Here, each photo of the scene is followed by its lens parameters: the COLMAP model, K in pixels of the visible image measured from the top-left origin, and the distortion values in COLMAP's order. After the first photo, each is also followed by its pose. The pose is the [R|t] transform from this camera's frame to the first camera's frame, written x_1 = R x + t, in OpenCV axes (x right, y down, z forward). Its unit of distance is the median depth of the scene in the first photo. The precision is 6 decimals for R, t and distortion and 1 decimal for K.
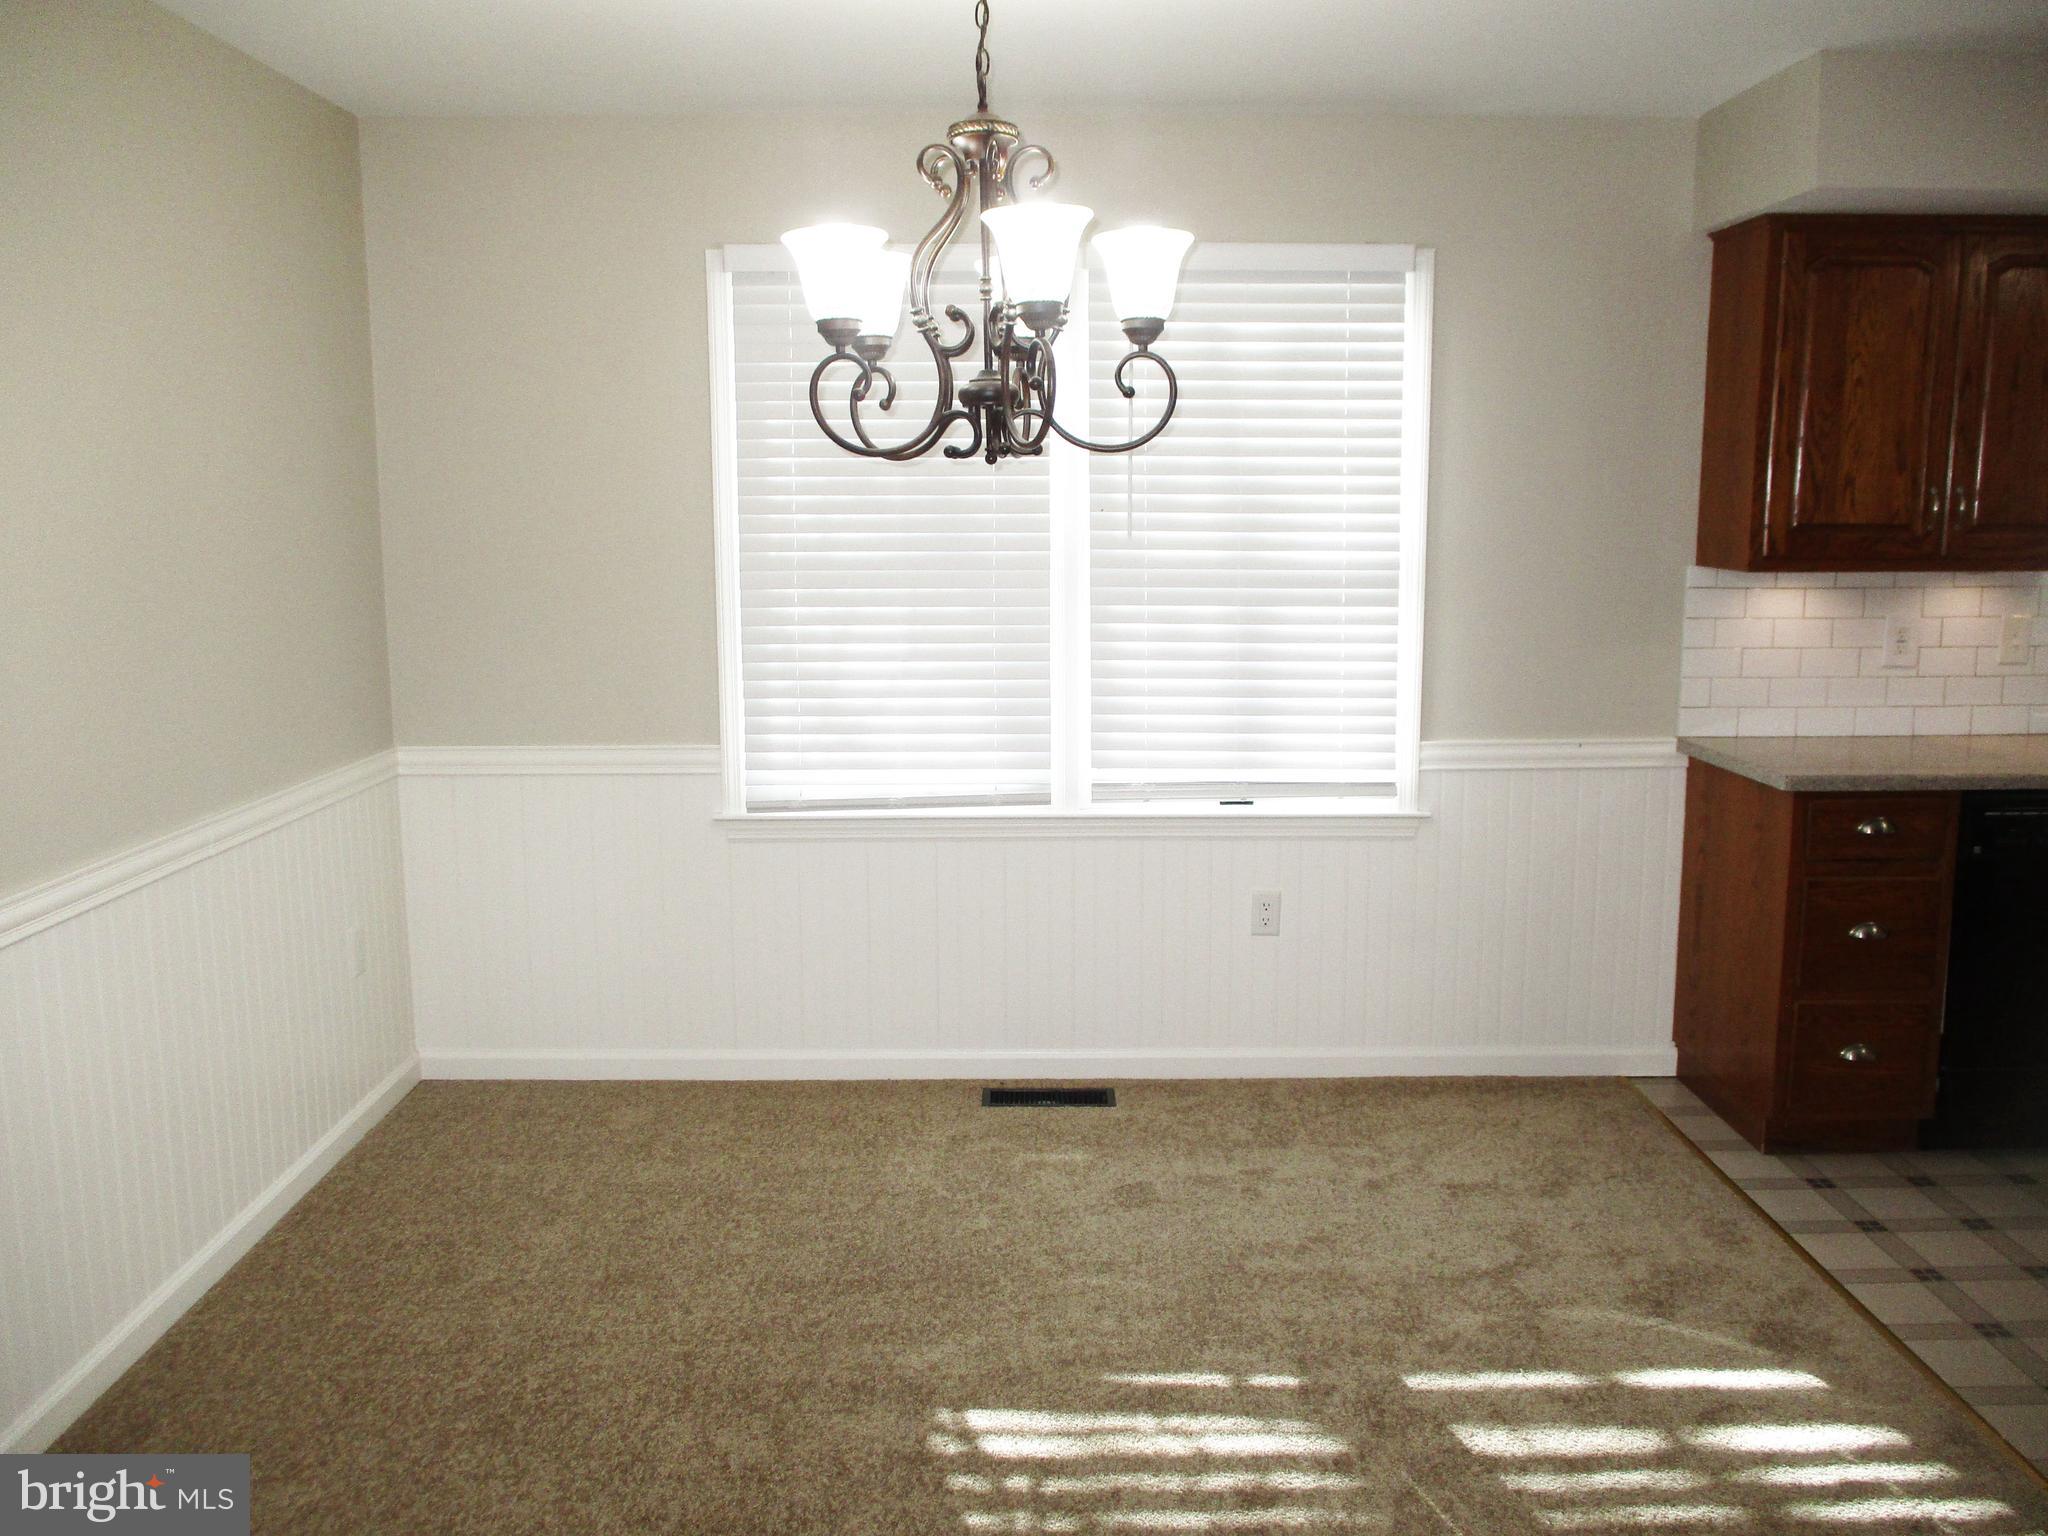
lens RADIAL K [[1692.4, 0, 1024.0], [0, 1692.4, 768.0], [0, 0, 1]] dist [-0.026445, 0.007728]
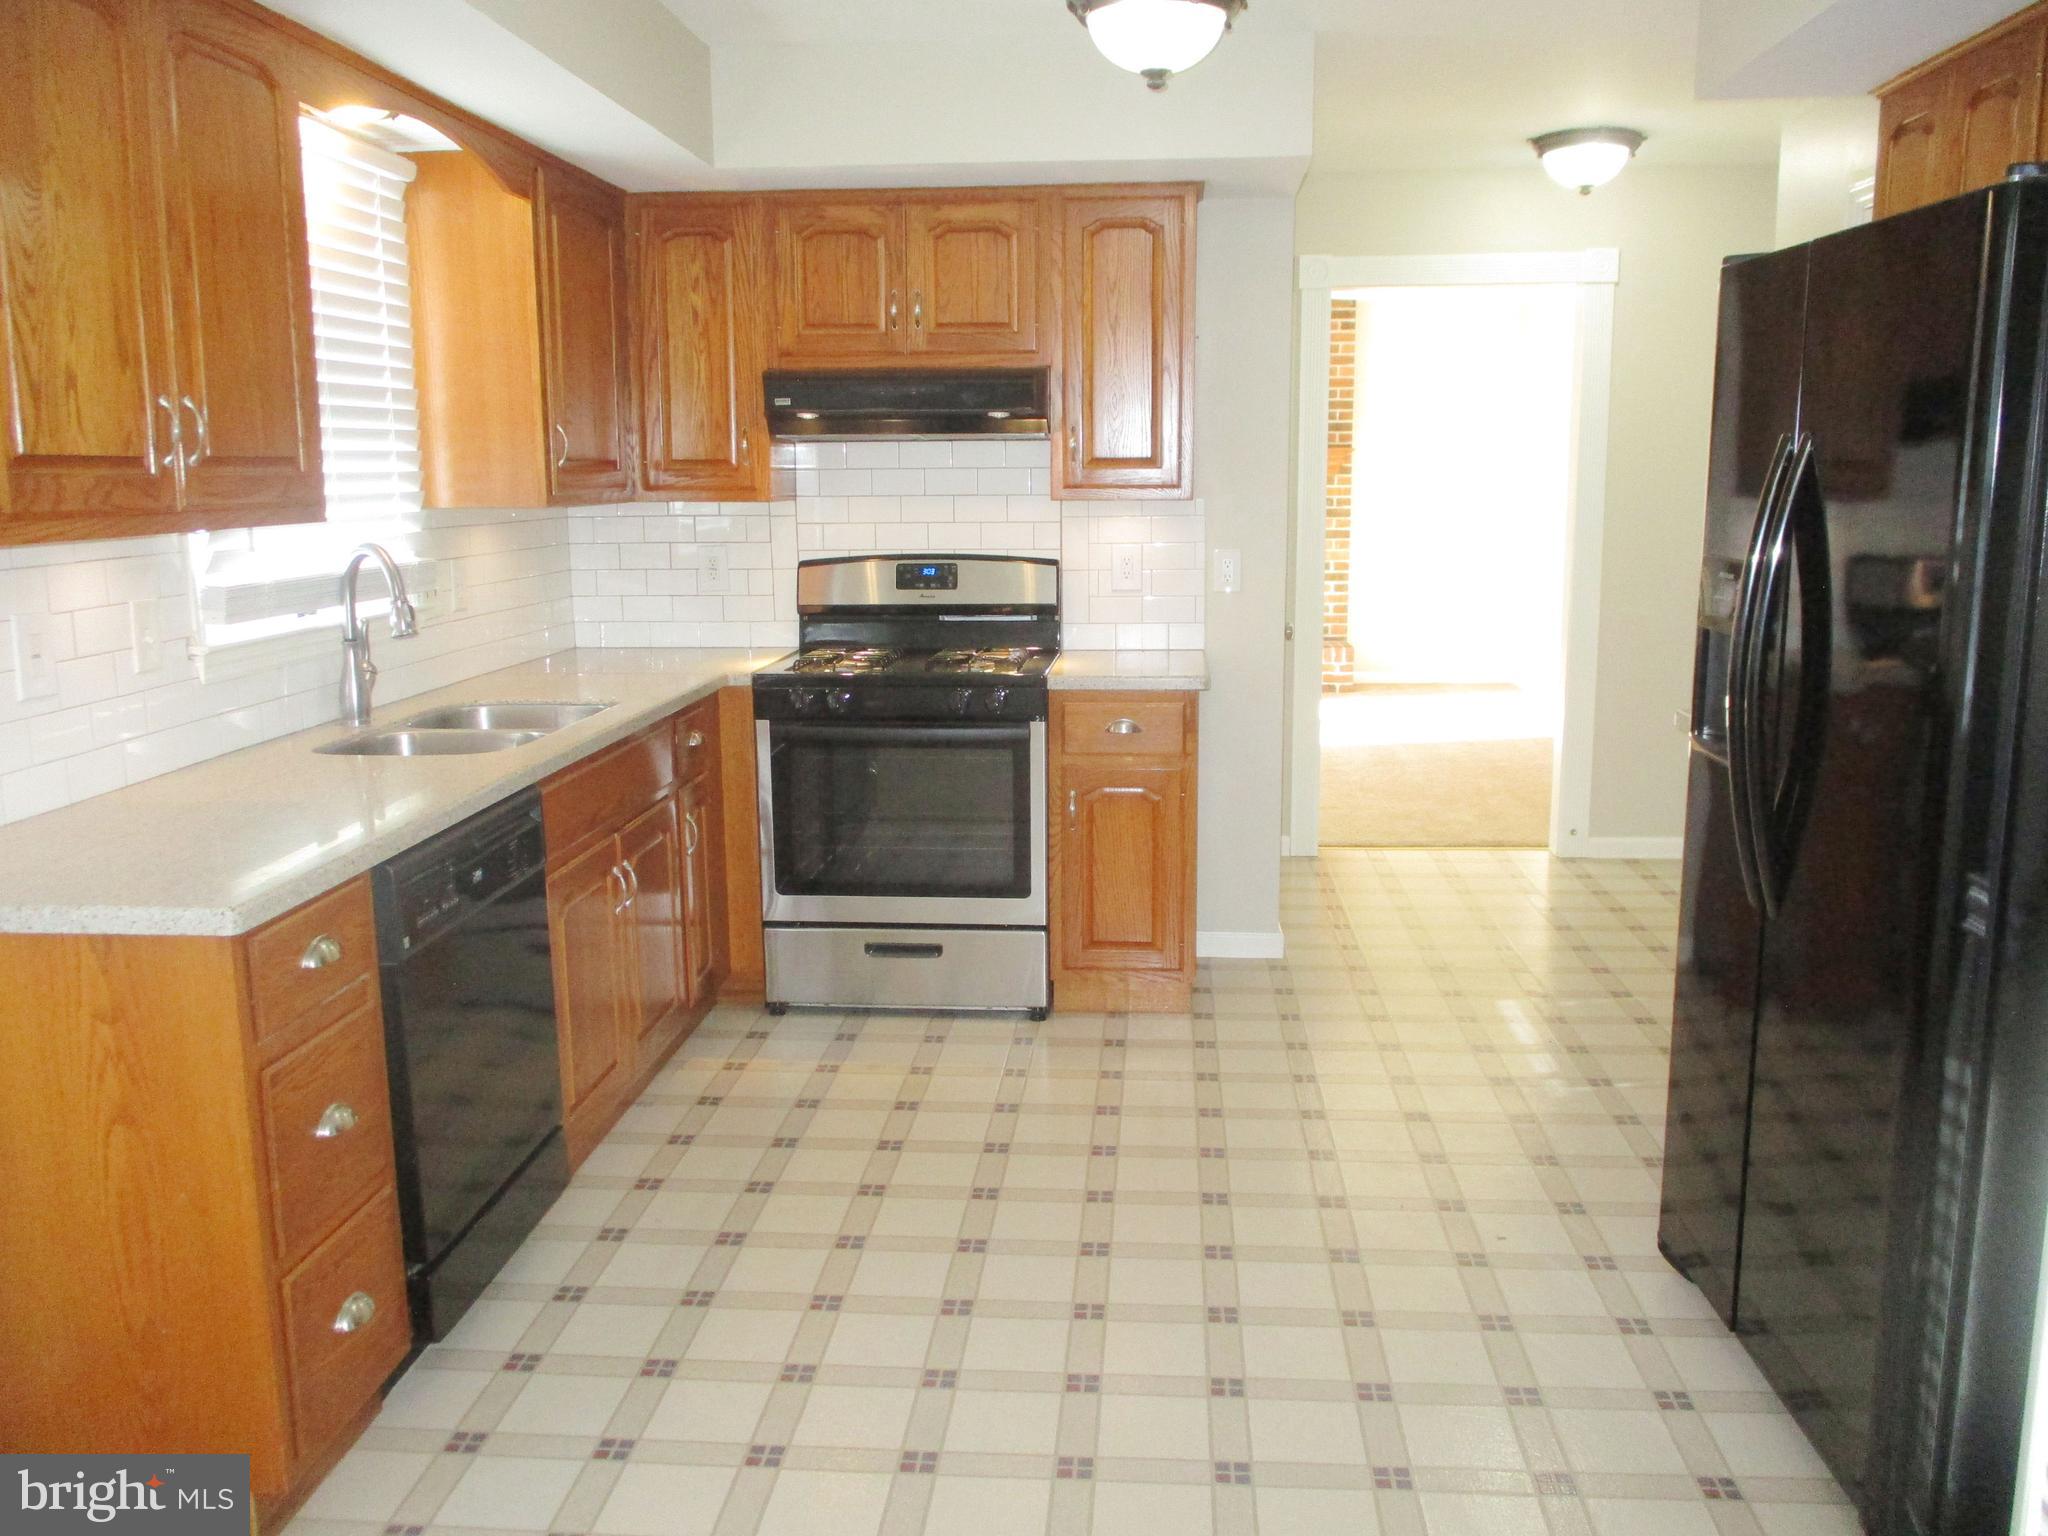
lens RADIAL K [[1692.4, 0, 1024.0], [0, 1692.4, 768.0], [0, 0, 1]] dist [-0.026445, 0.007728]
pose [[0.091443, -0.170622, 0.981084, -0.051434], [0.166525, 0.973959, 0.153861, -0.077541], [-0.981788, 0.149305, 0.117475, 0.643874]]
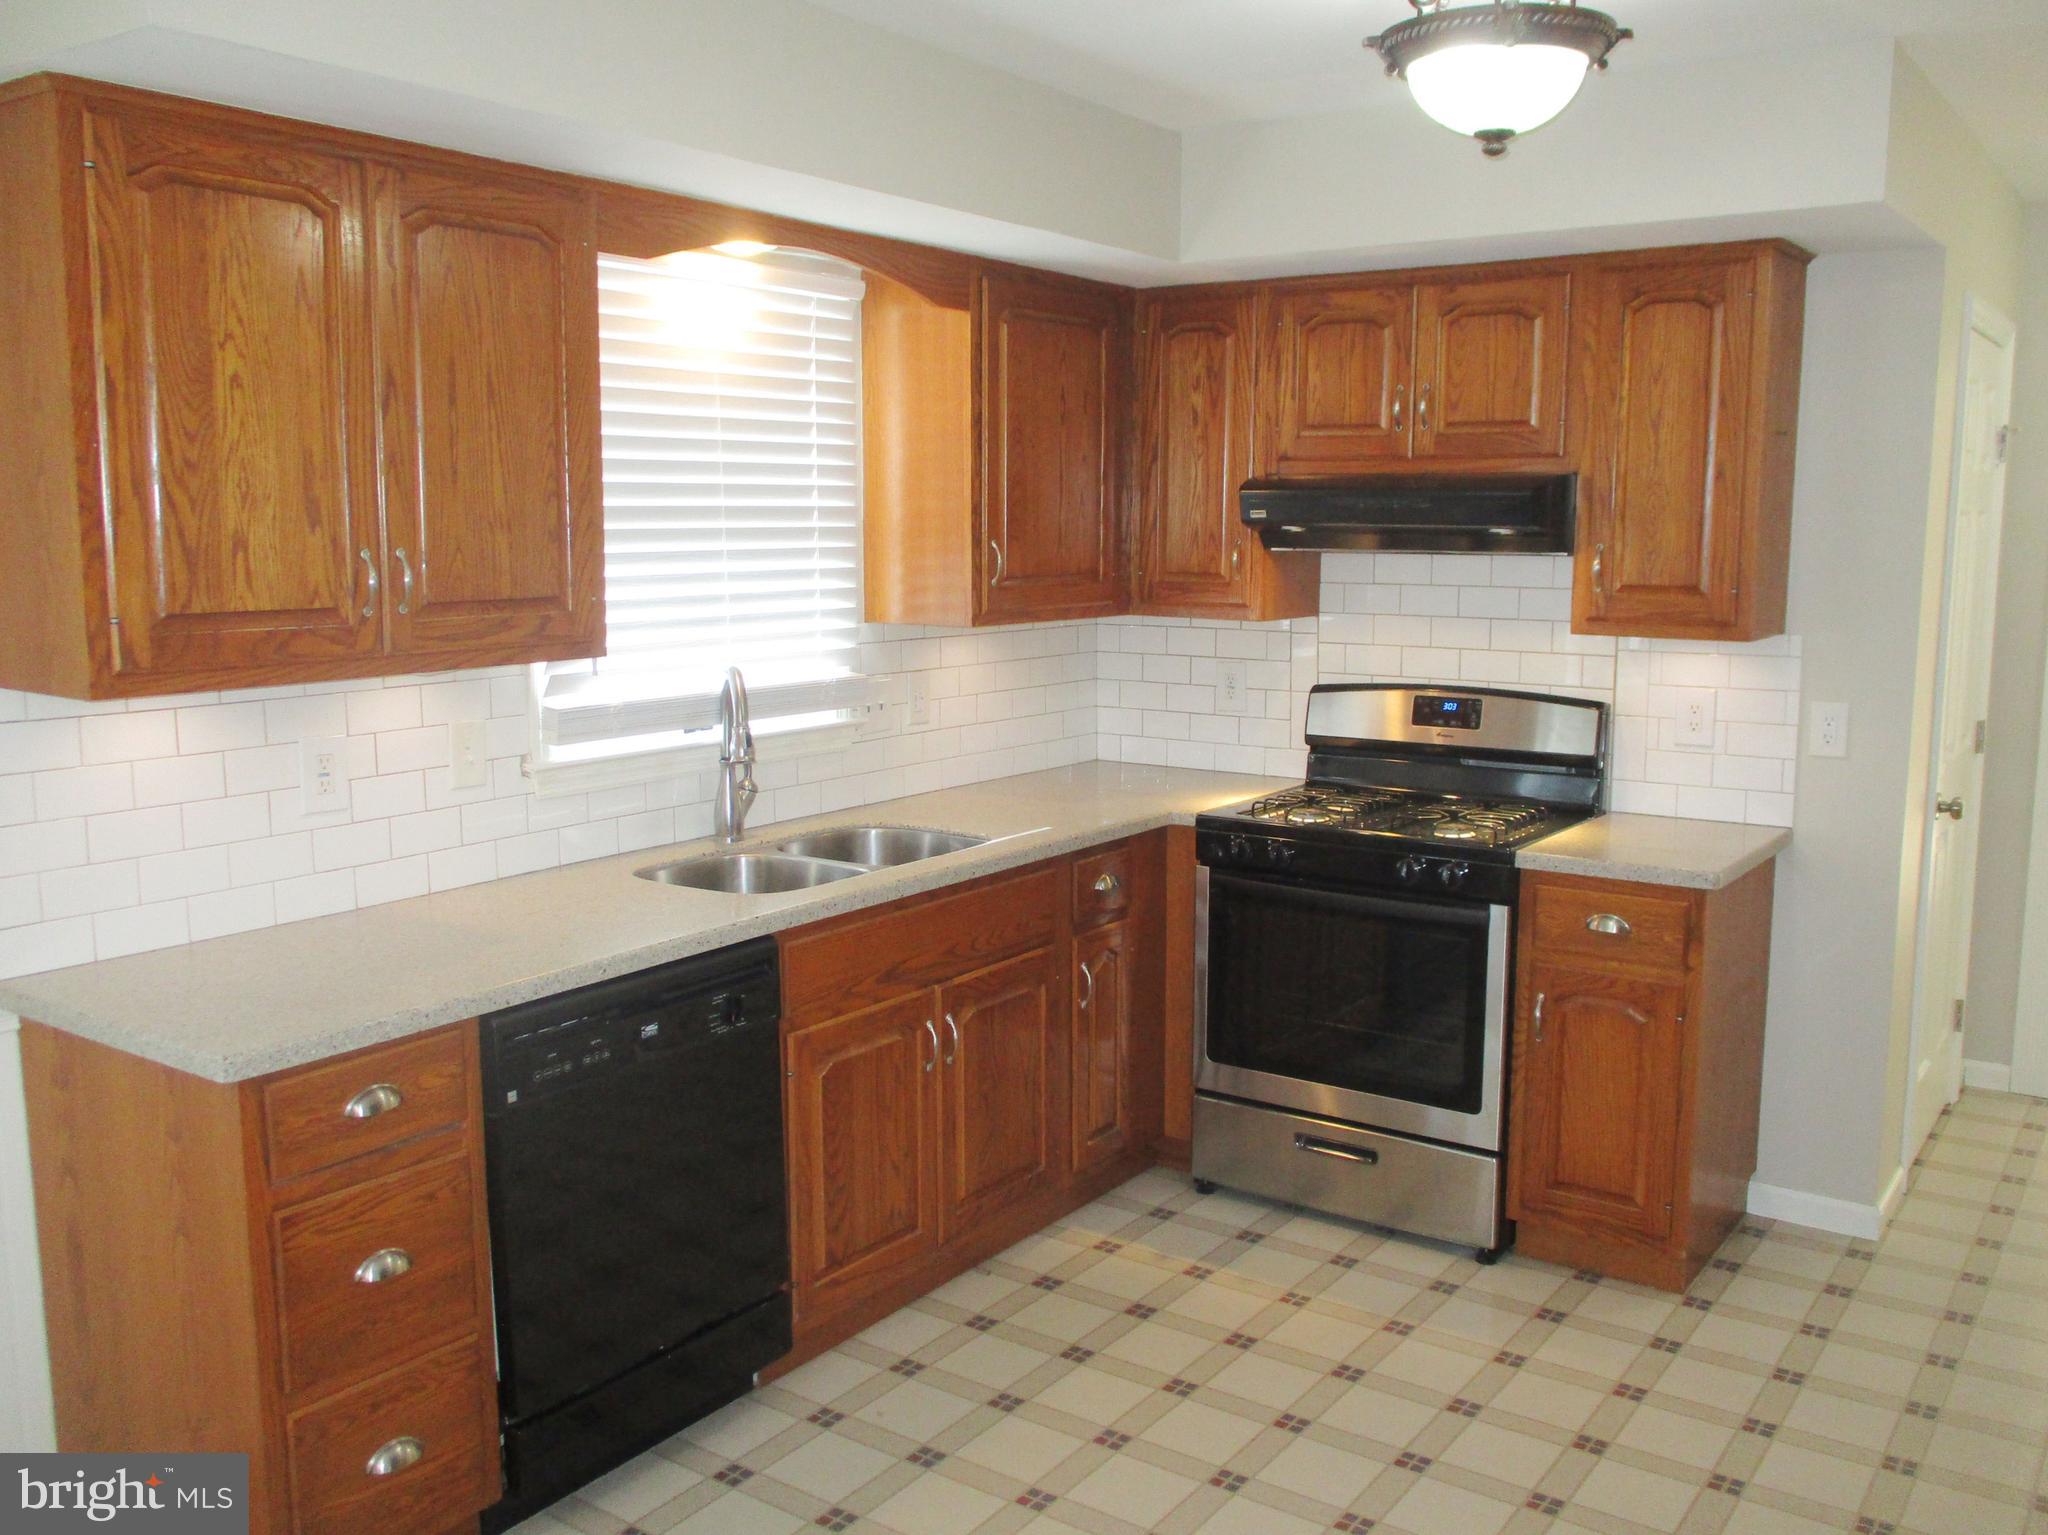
lens RADIAL K [[1760.5, 0, 1024.0], [0, 1760.5, 767.5], [0, 0, 1]] dist [-0.036817, 0.012442]
pose [[0.586029, -0.108024, 0.803057, 0.138657], [0.126089, 0.991158, 0.041314, -0.079752], [-0.800420, 0.077045, 0.594468, 0.400302]]
